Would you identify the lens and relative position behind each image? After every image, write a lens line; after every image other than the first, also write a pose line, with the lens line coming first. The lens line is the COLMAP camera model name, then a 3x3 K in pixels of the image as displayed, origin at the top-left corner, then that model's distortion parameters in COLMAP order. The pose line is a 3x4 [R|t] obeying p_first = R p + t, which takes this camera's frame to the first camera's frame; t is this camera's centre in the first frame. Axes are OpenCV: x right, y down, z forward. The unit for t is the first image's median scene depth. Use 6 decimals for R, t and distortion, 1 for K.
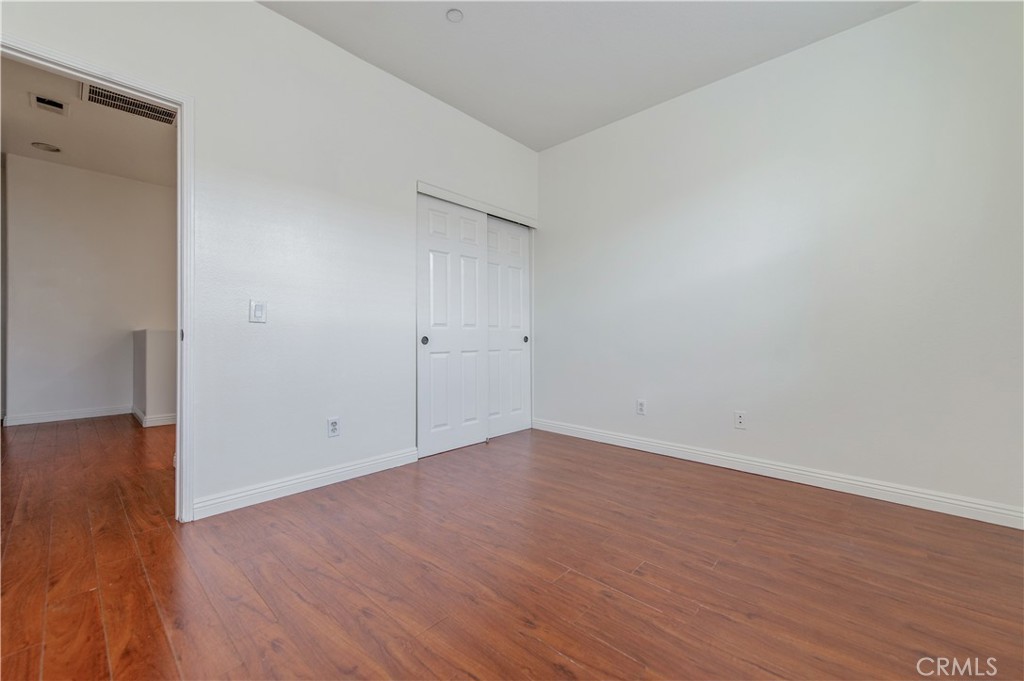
lens RADIAL K [[406.8, 0, 515.8], [0, 406.8, 337.4], [0, 0, 1]] dist [0.011427, -0.002062]
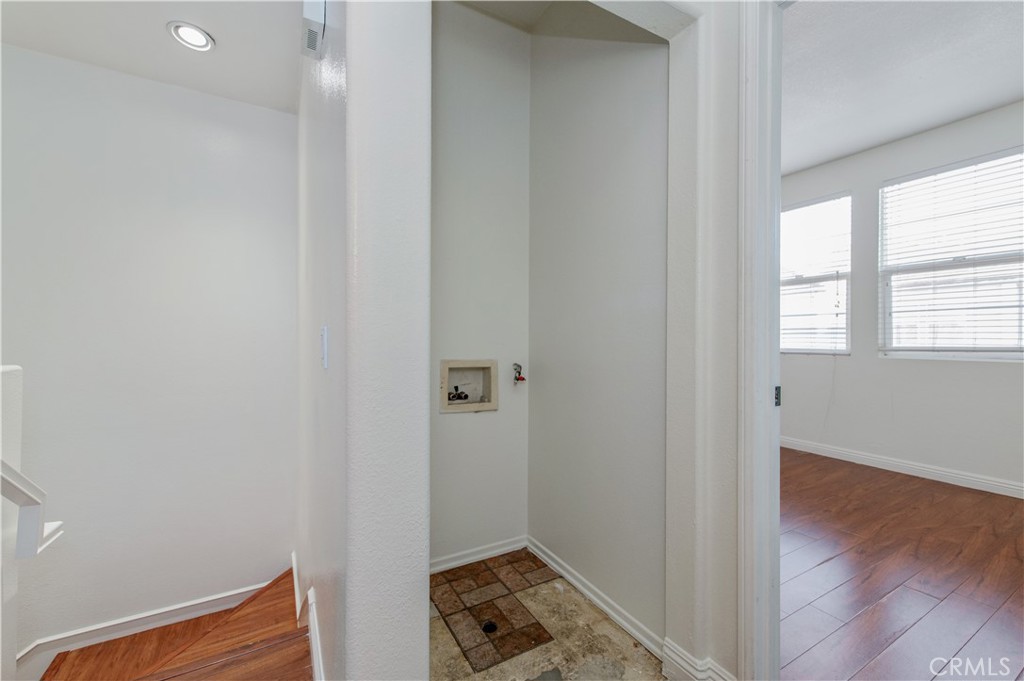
lens RADIAL K [[406.8, 0, 509.1], [0, 406.8, 339.5], [0, 0, 1]] dist [0.011427, -0.002062]
pose [[0.315848, -0.005814, 0.948792, -1.574428], [0.002848, 0.999983, 0.005180, -0.092981], [-0.948805, 0.001066, 0.315859, 1.245717]]
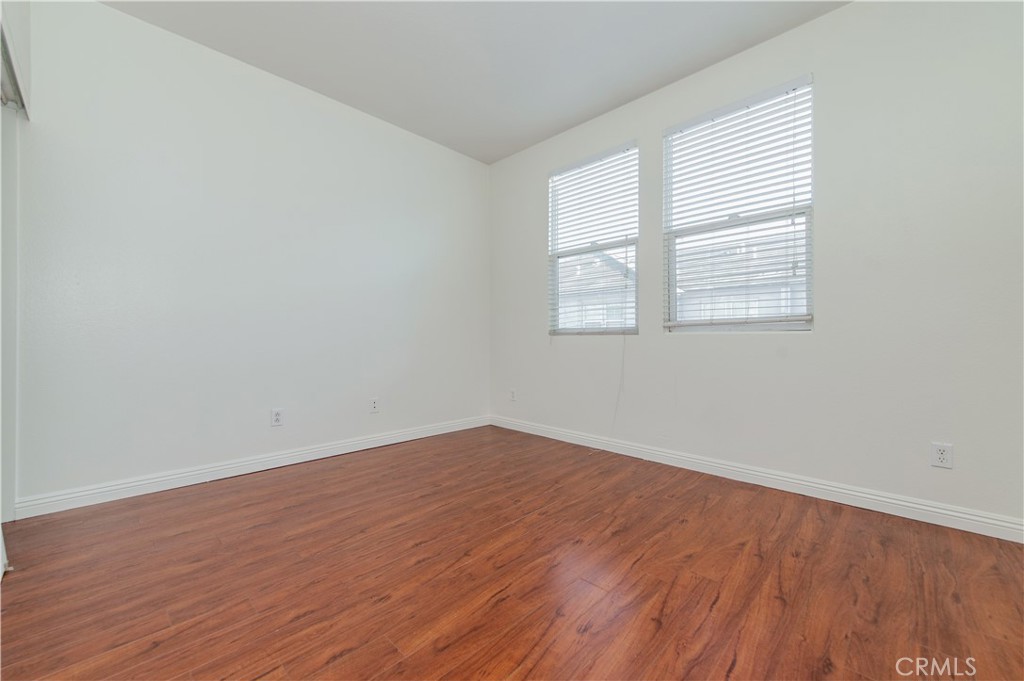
lens RADIAL K [[406.8, 0, 513.1], [0, 406.8, 338.2], [0, 0, 1]] dist [0.011427, -0.002062]
pose [[0.034039, -0.001302, 0.999420, -0.912177], [0.005065, 0.999987, 0.001130, 0.008923], [-0.999408, 0.005023, 0.034046, 0.794458]]
